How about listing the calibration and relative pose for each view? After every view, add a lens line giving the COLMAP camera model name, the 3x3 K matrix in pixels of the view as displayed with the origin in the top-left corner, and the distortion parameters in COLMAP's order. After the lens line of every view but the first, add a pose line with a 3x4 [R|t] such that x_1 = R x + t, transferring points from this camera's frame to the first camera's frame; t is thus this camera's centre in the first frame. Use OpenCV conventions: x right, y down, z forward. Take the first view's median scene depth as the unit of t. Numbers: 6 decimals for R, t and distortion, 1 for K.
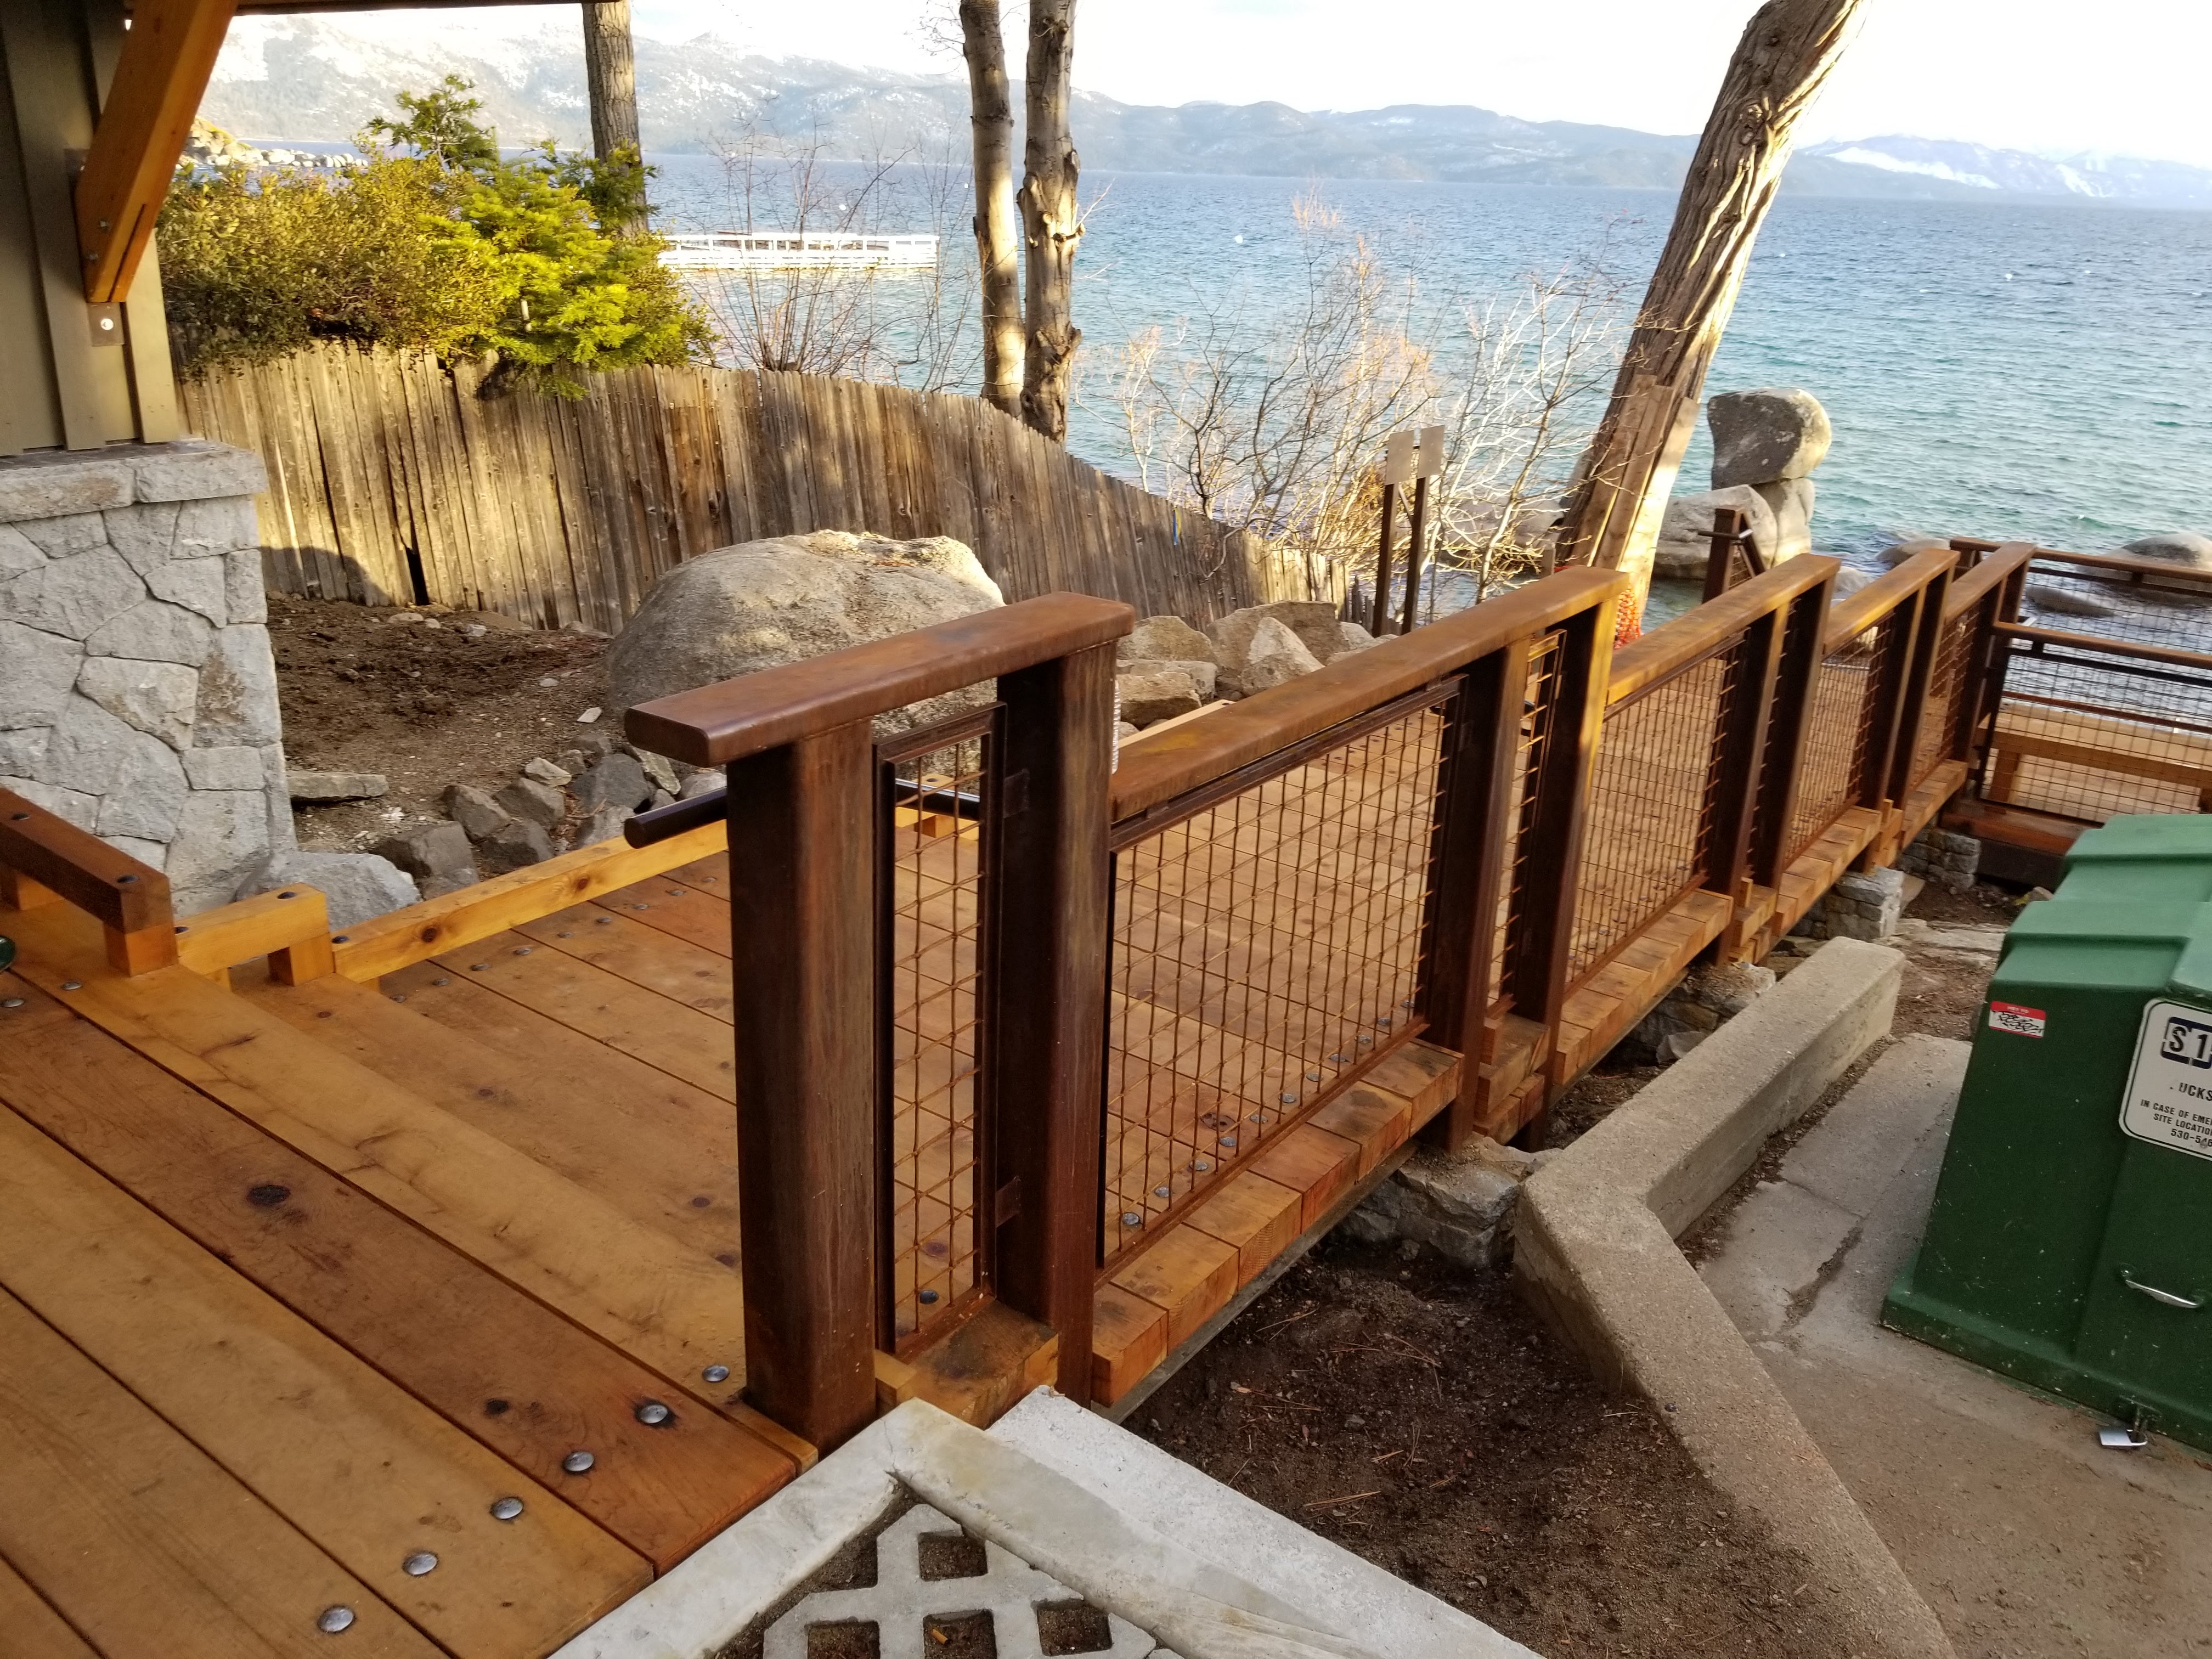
lens RADIAL K [[1724.1, 0, 1106.0], [0, 1724.1, 829.5], [0, 0, 1]] dist [0.008668, 0.004887]
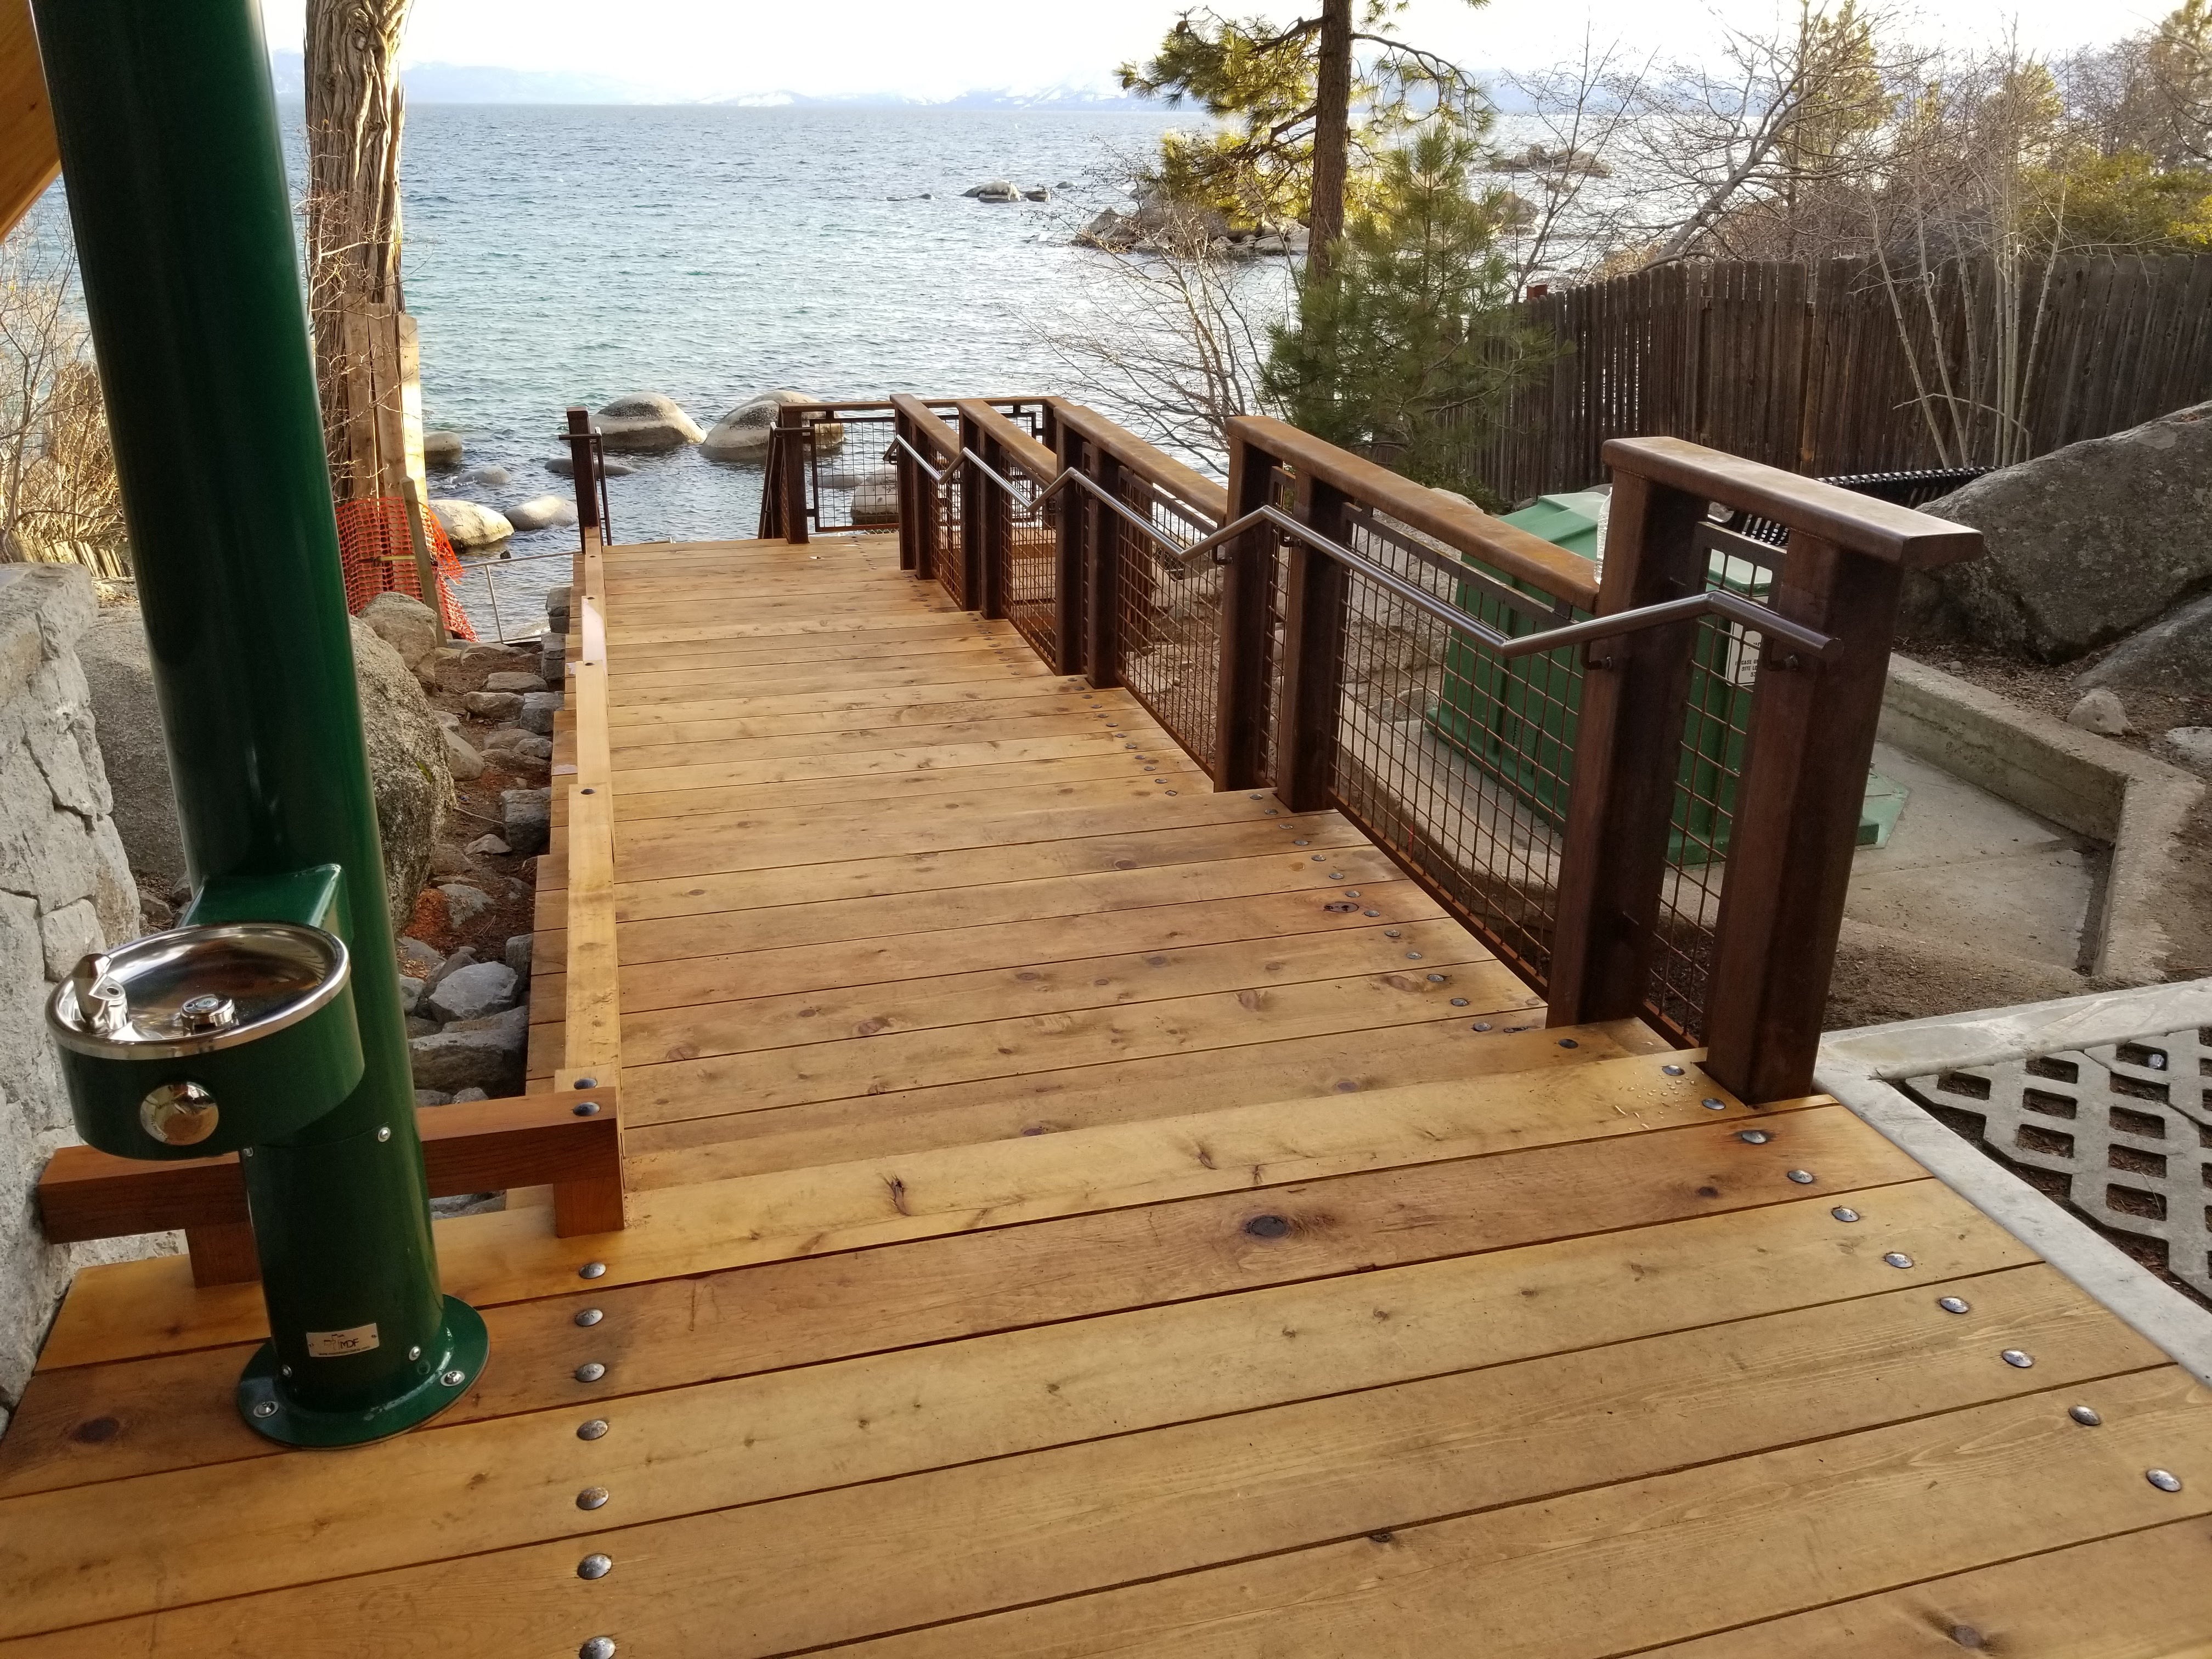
lens RADIAL K [[1738.2, 0, 1106.0], [0, 1738.2, 829.5], [0, 0, 1]] dist [-0.004205, -0.005308]
pose [[0.619818, -0.328446, 0.712705, -0.212153], [0.294017, 0.939241, 0.177147, -0.033639], [-0.727585, 0.099749, 0.678727, 0.076632]]
